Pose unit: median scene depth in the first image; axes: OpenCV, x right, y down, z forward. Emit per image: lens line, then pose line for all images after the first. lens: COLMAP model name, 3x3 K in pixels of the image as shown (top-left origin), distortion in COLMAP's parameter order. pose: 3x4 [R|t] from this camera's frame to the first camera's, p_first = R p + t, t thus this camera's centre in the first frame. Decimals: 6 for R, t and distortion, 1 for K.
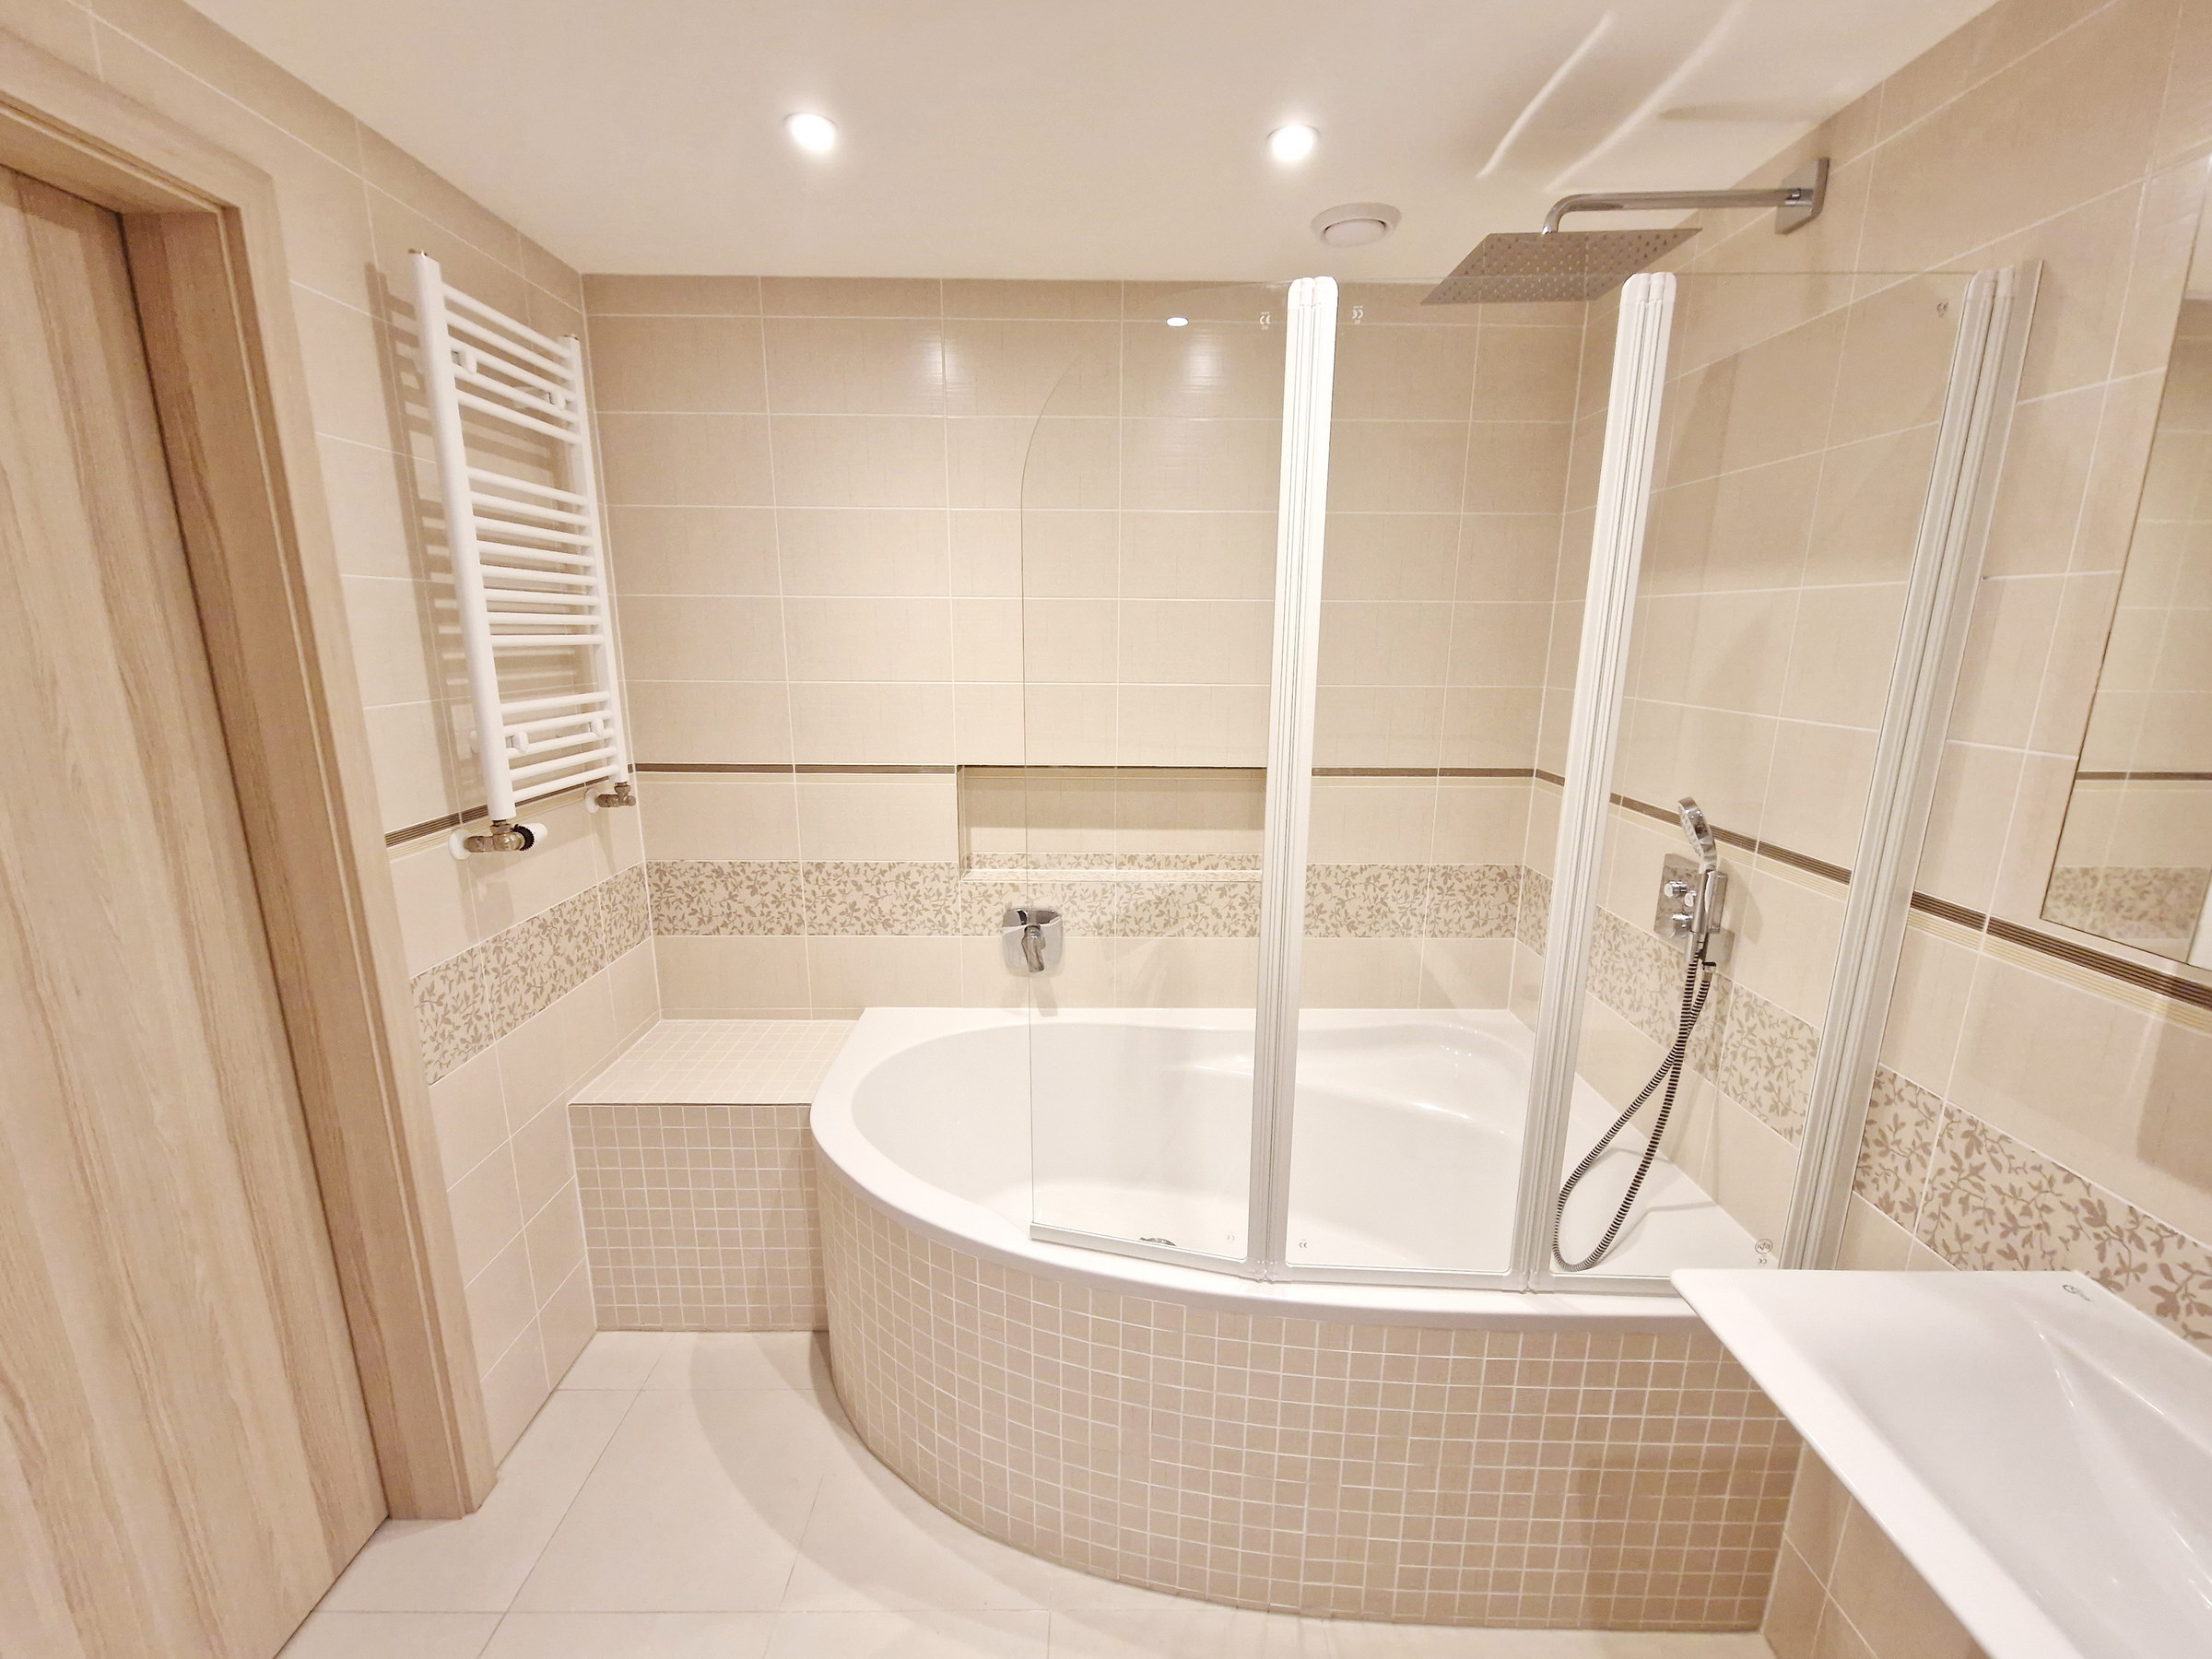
lens RADIAL K [[901.9, 0, 1100.5], [0, 901.9, 830.8], [0, 0, 1]] dist [0.001111, -0.000572]
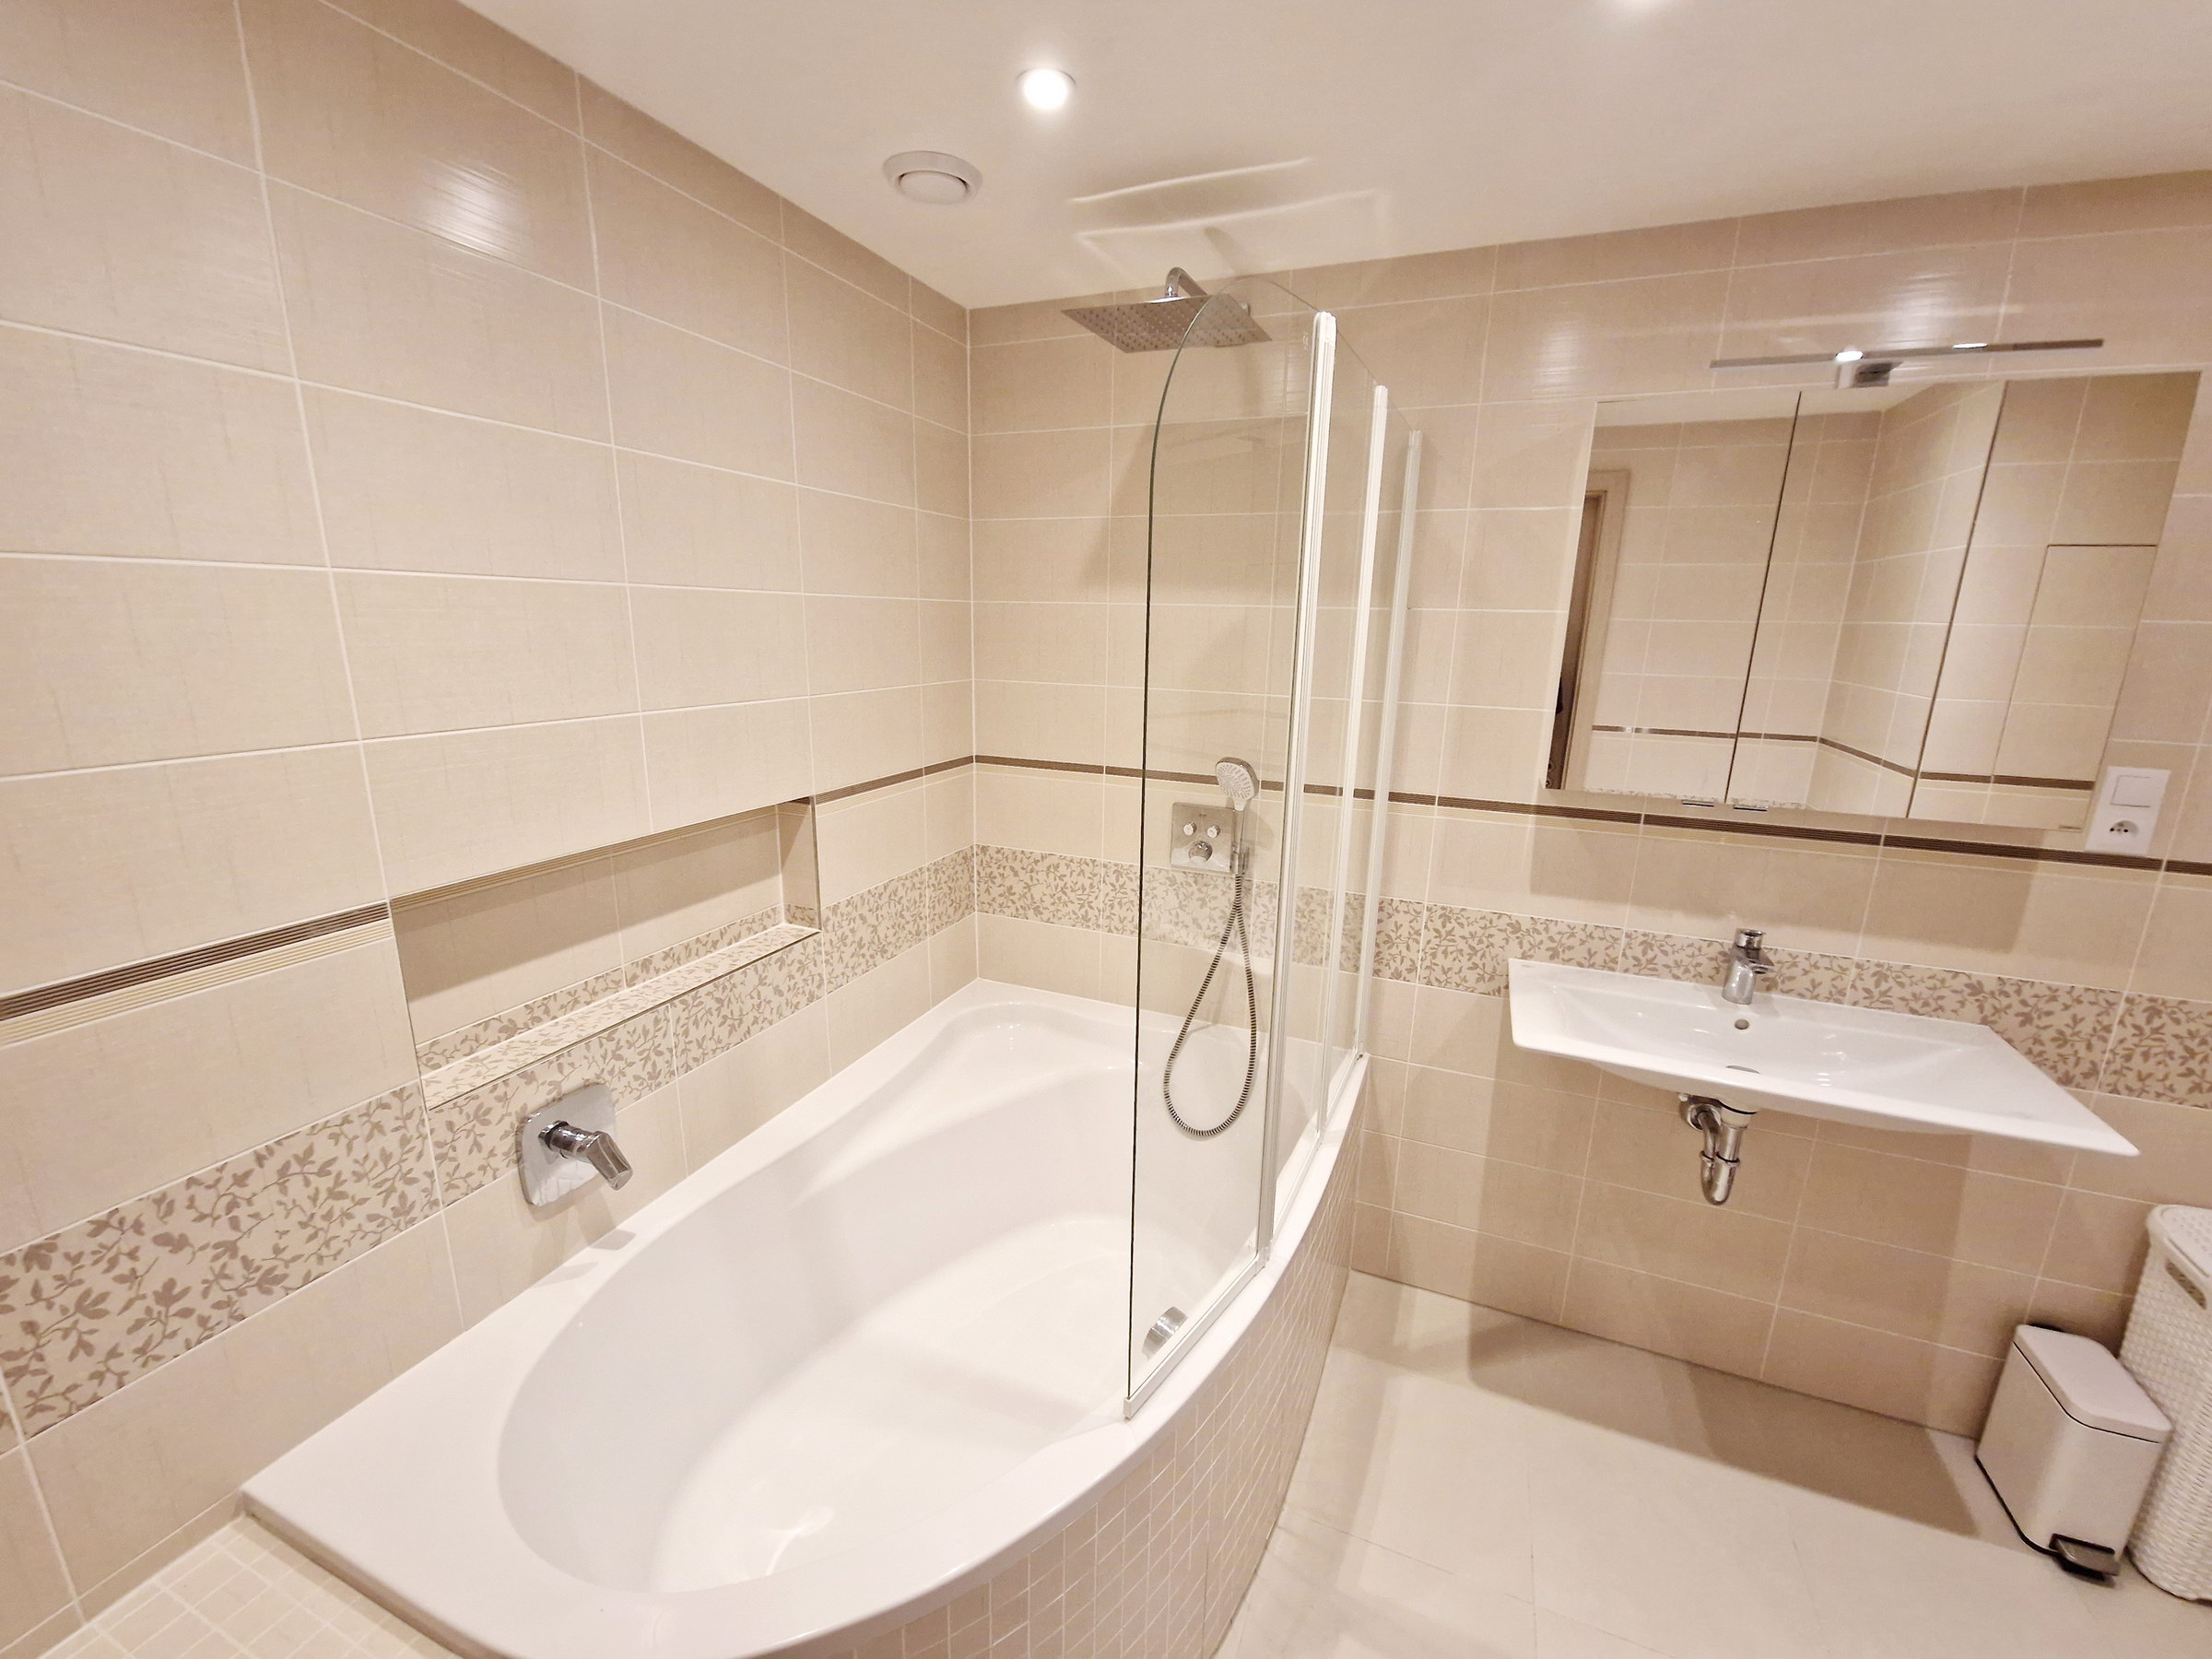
lens RADIAL K [[901.9, 0, 1106.1], [0, 901.9, 832.6], [0, 0, 1]] dist [0.001111, -0.000572]
pose [[0.391542, -0.213336, 0.895088, -0.437148], [0.183547, 0.971311, 0.151213, -0.110352], [-0.901668, 0.105085, 0.419466, 0.402802]]
